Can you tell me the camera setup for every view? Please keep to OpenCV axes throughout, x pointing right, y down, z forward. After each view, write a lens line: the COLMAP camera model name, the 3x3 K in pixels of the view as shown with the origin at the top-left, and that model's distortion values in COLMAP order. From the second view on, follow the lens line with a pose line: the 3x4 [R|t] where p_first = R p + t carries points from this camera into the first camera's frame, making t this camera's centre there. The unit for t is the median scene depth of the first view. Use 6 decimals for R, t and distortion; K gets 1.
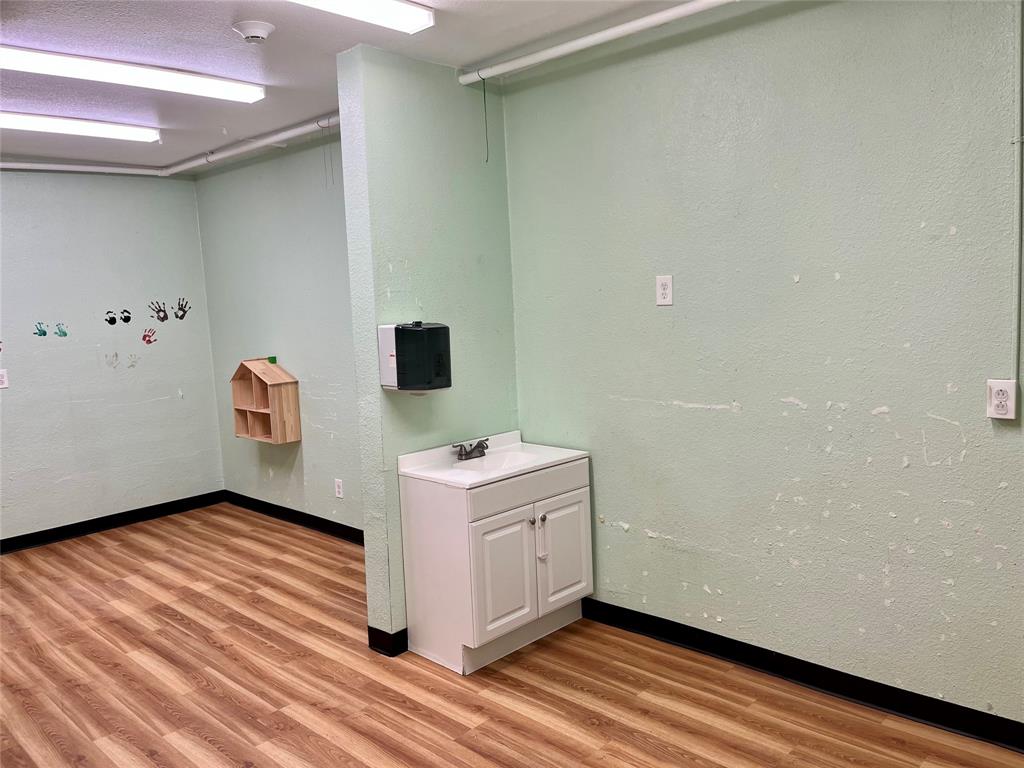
lens RADIAL K [[786.2, 0, 513.4], [0, 786.2, 381.5], [0, 0, 1]] dist [0.028528, -0.006092]
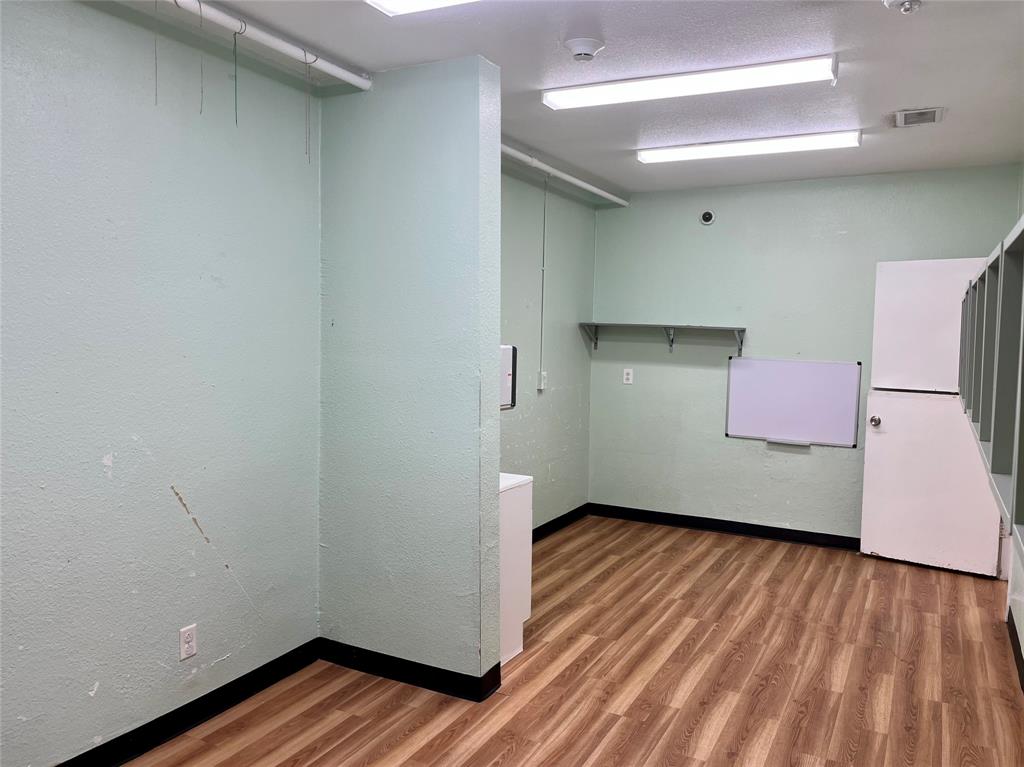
lens RADIAL K [[786.2, 0, 513.2], [0, 786.2, 384.8], [0, 0, 1]] dist [0.028528, -0.006092]
pose [[-0.261063, -0.028971, 0.964887, -1.221263], [0.113586, 0.991684, 0.060508, -0.086436], [-0.958616, 0.125394, -0.255601, 1.330140]]
